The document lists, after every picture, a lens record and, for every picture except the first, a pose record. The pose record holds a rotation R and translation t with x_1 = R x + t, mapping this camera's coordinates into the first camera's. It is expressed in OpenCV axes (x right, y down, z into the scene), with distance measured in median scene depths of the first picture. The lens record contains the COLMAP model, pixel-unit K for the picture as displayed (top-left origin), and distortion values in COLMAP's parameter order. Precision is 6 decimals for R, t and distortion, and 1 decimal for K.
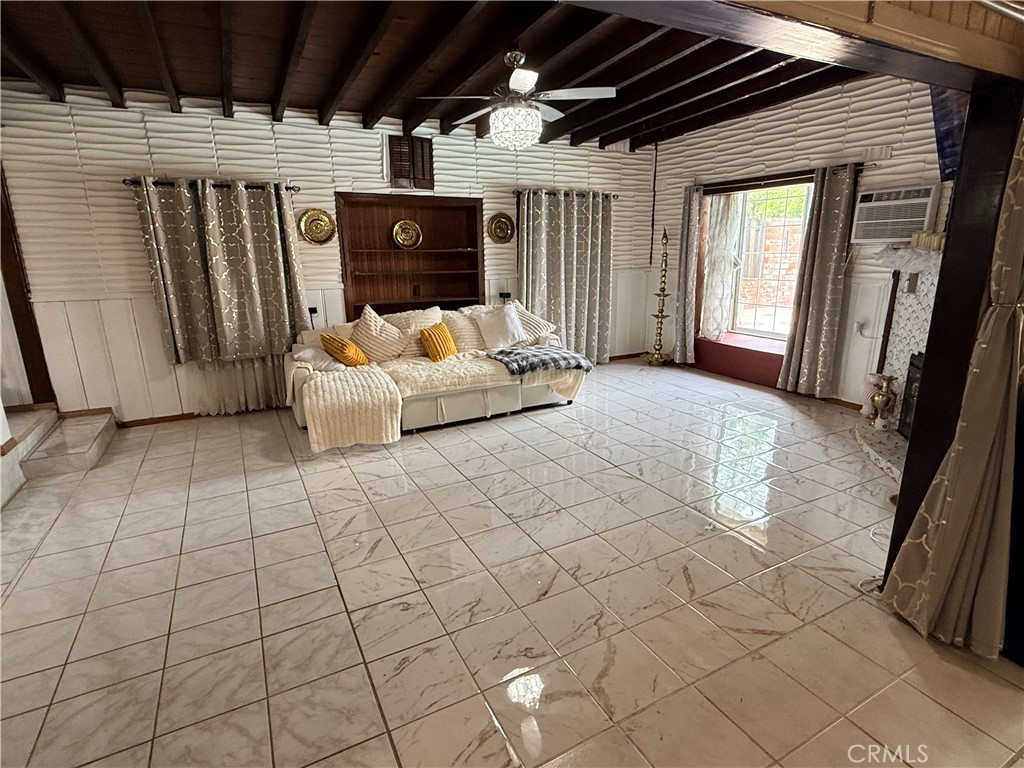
lens RADIAL K [[526.3, 0, 513.8], [0, 526.3, 383.2], [0, 0, 1]] dist [0.003757, -0.002712]
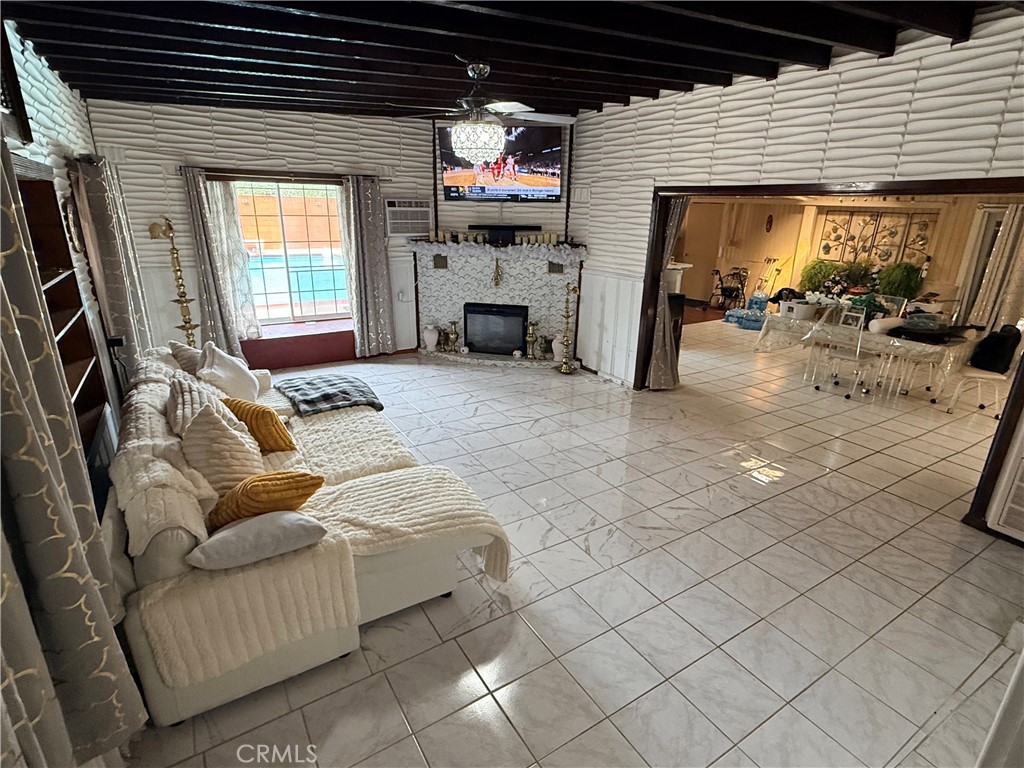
lens RADIAL K [[526.3, 0, 511.6], [0, 526.3, 386.3], [0, 0, 1]] dist [0.003757, -0.002712]
pose [[-0.058917, -0.311845, 0.948305, -0.733194], [0.232061, 0.919652, 0.316840, -0.248292], [-0.970915, 0.238732, 0.018184, 0.704659]]
